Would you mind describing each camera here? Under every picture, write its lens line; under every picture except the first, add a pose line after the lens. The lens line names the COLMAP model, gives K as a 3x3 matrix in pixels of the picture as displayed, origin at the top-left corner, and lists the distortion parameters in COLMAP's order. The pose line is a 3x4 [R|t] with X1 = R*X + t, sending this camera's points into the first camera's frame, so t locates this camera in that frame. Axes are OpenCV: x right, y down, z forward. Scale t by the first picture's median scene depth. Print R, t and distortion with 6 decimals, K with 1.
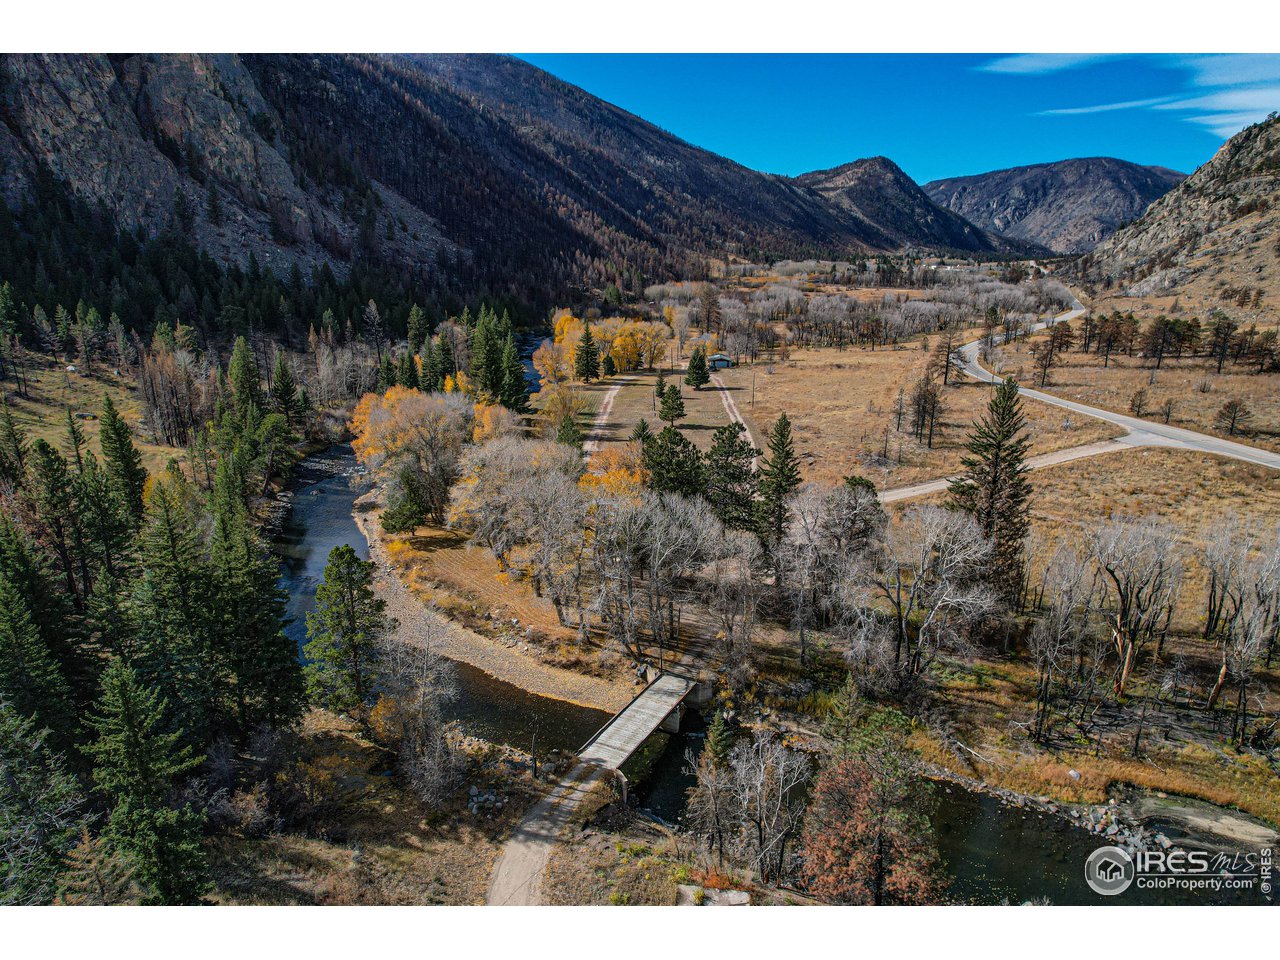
lens RADIAL K [[785.5, 0, 640.0], [0, 785.5, 480.0], [0, 0, 1]] dist [-0.067661, 0.063288]
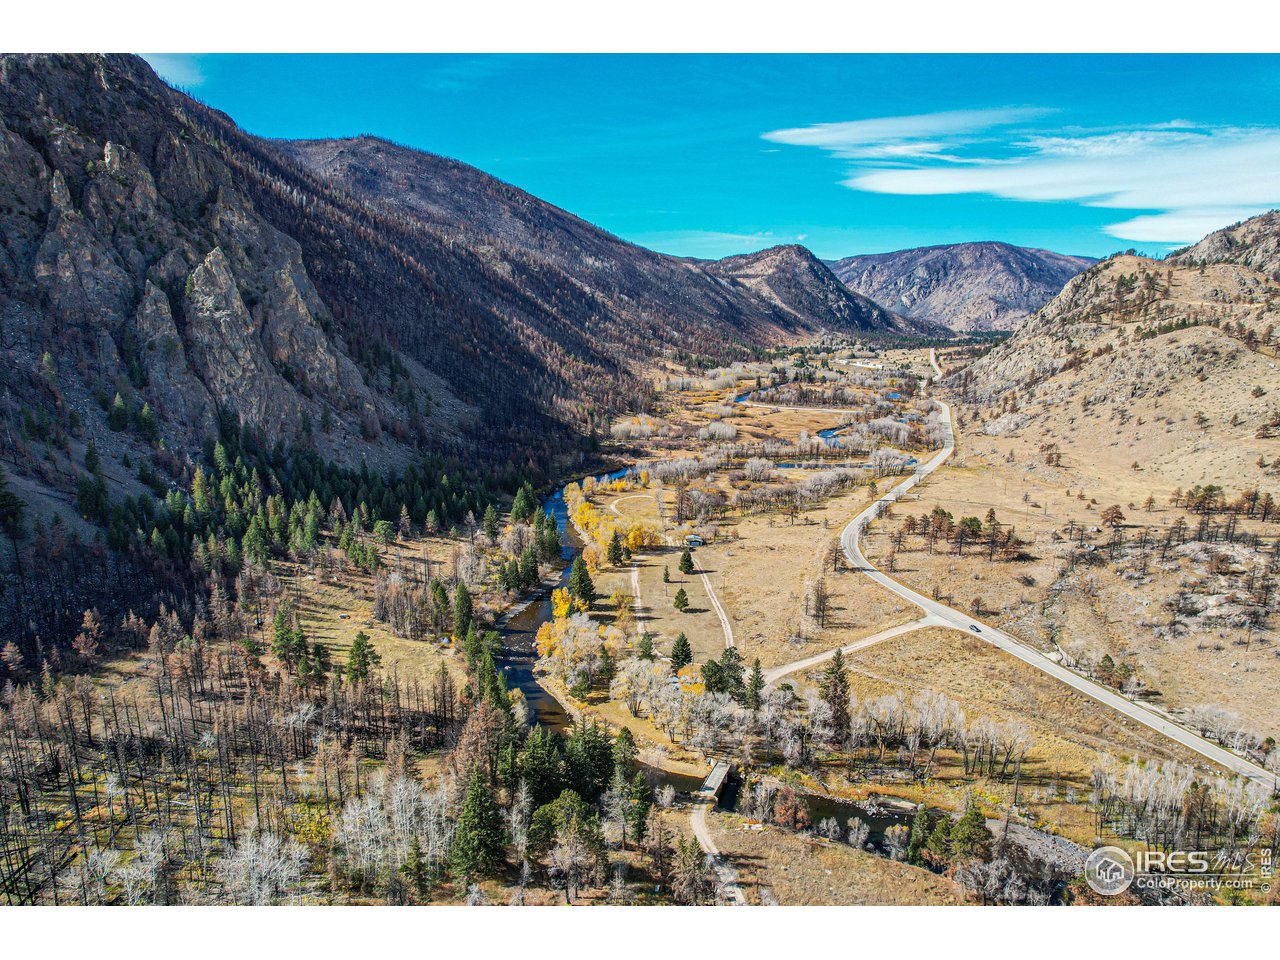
lens RADIAL K [[779.3, 0, 640.0], [0, 779.3, 480.0], [0, 0, 1]] dist [-0.027533, -0.000434]
pose [[0.995799, -0.010257, 0.090988, -0.036717], [0.017336, 0.996852, -0.077362, -0.040373], [-0.089908, 0.078614, 0.992843, -0.133317]]
